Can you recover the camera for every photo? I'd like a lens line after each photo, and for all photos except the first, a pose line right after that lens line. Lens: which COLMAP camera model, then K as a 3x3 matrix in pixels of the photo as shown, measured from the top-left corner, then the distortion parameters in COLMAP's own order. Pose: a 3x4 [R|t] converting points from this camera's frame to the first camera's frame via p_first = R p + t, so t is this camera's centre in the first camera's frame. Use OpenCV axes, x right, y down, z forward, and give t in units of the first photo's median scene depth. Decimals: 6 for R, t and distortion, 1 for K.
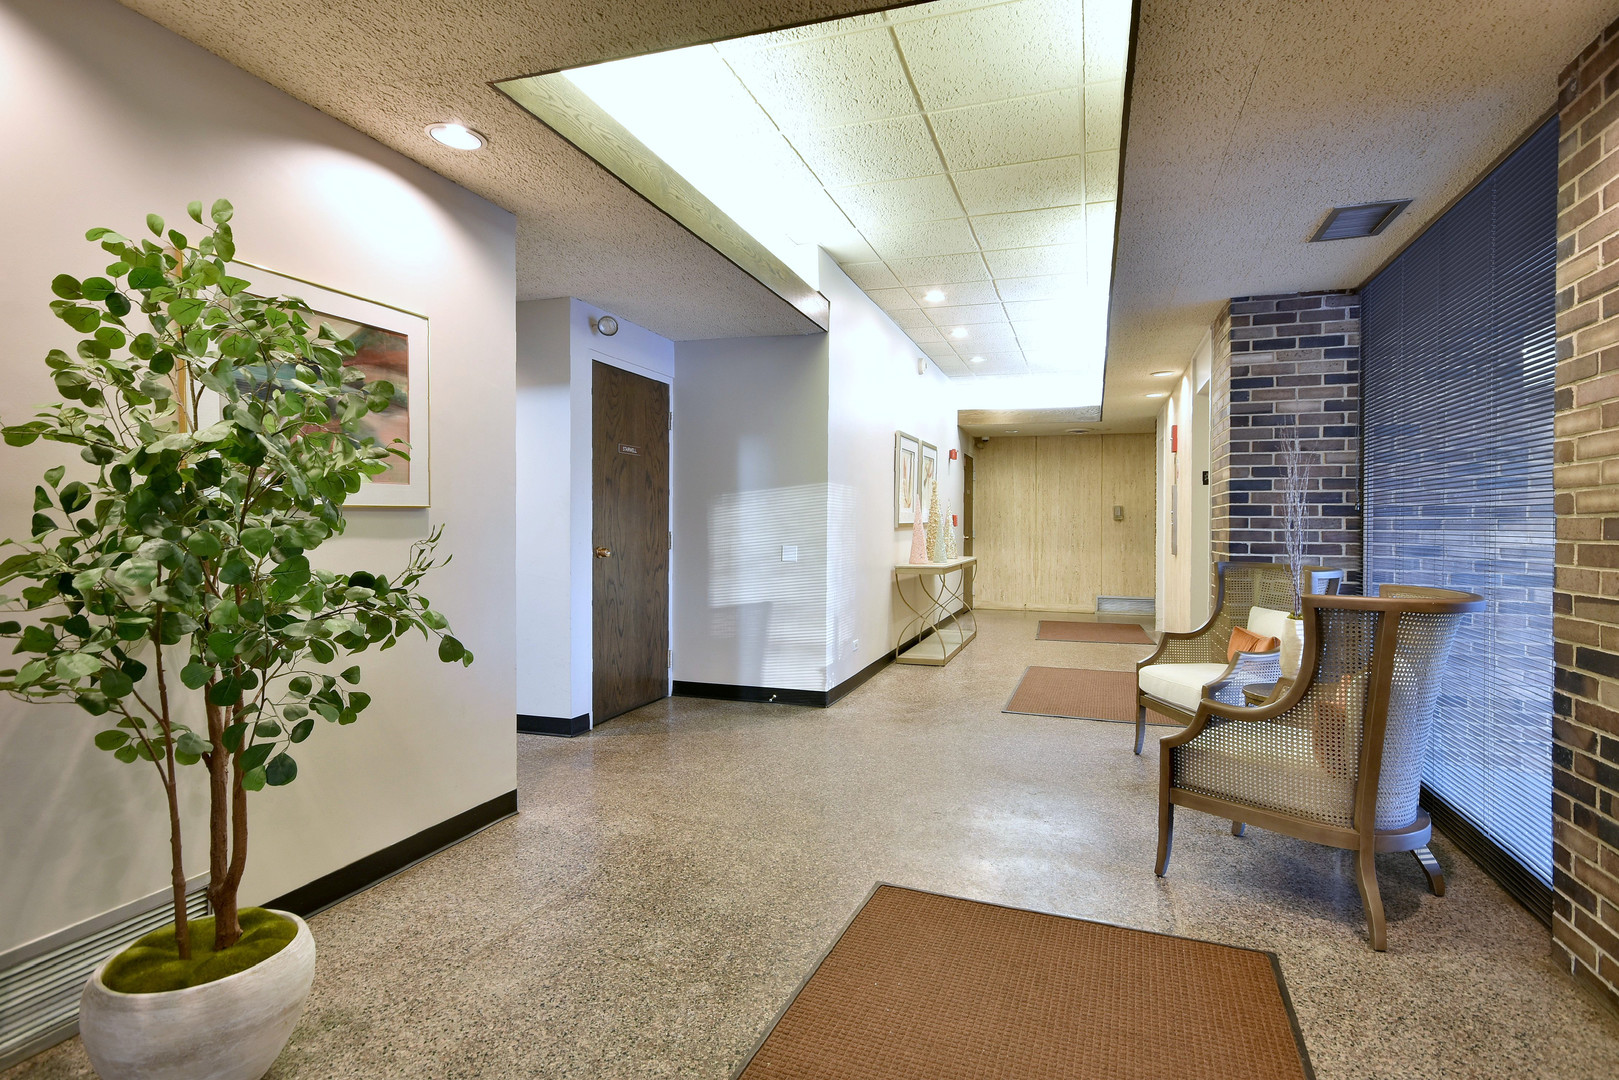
lens RADIAL K [[800.5, 0, 812.9], [0, 800.5, 534.4], [0, 0, 1]] dist [0.015733, -0.002600]
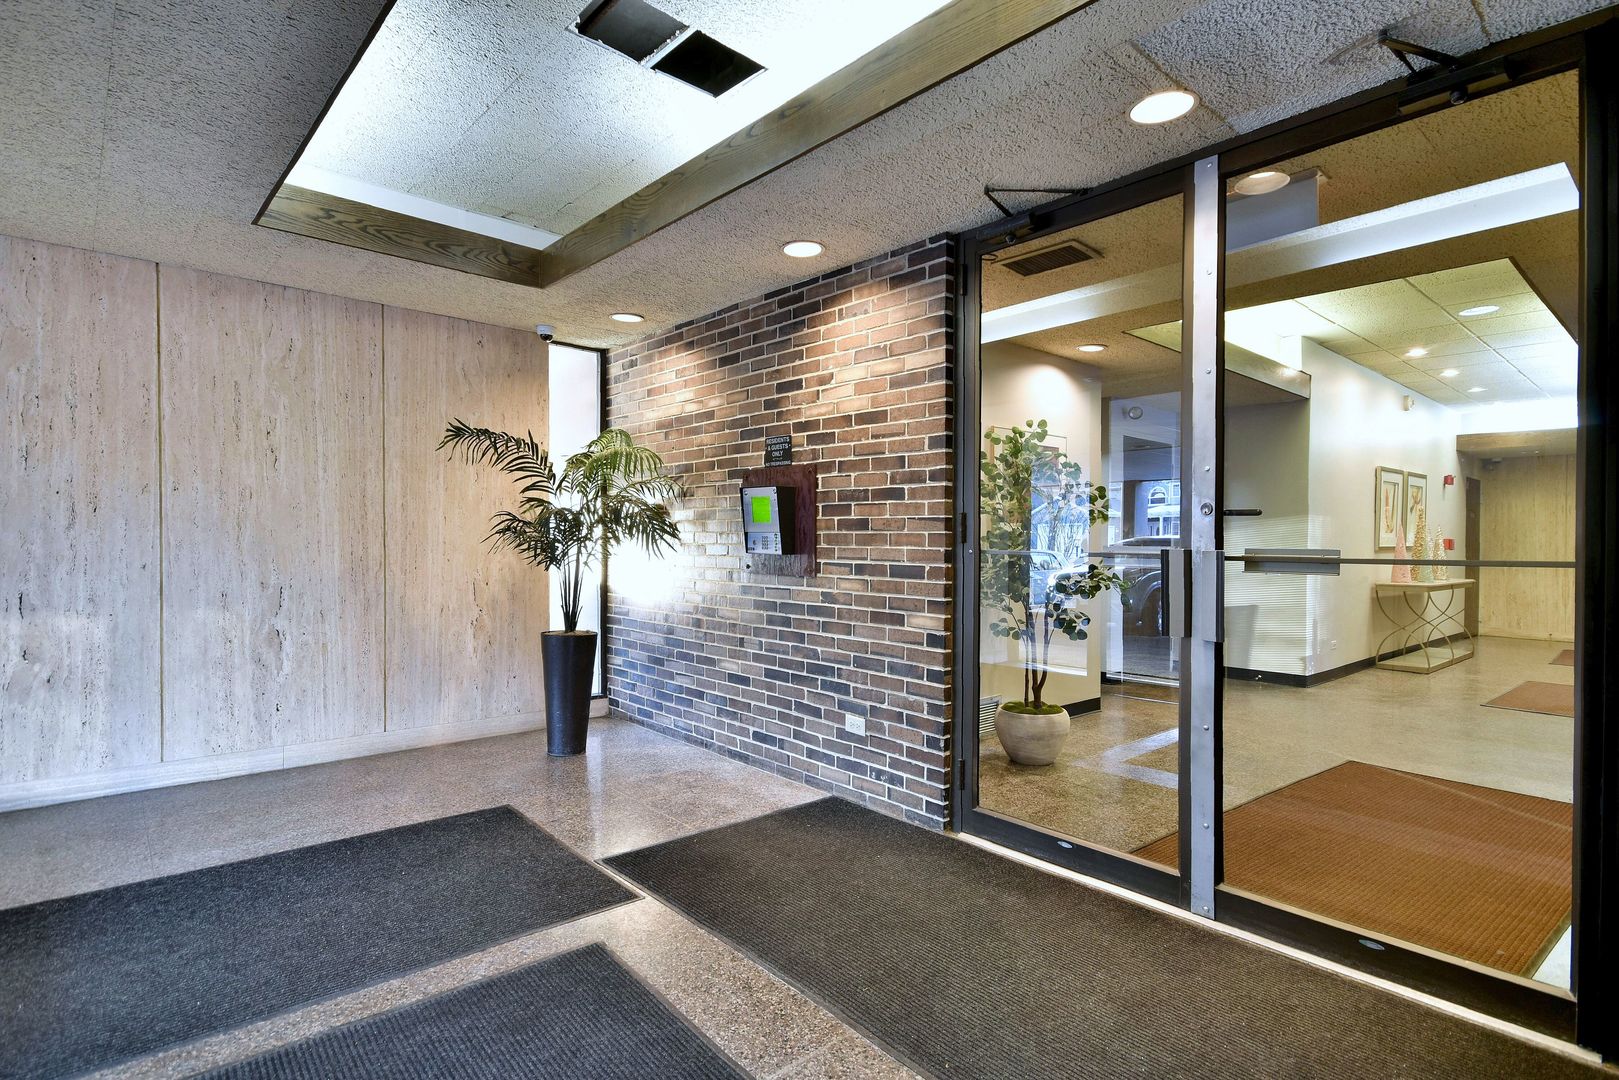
lens RADIAL K [[800.5, 0, 802.9], [0, 800.5, 542.4], [0, 0, 1]] dist [0.015733, -0.002600]
pose [[0.863963, 0.005563, -0.503524, -0.022125], [-0.013905, 0.999821, -0.012814, 0.005721], [0.503363, 0.018072, 0.863886, -0.369882]]
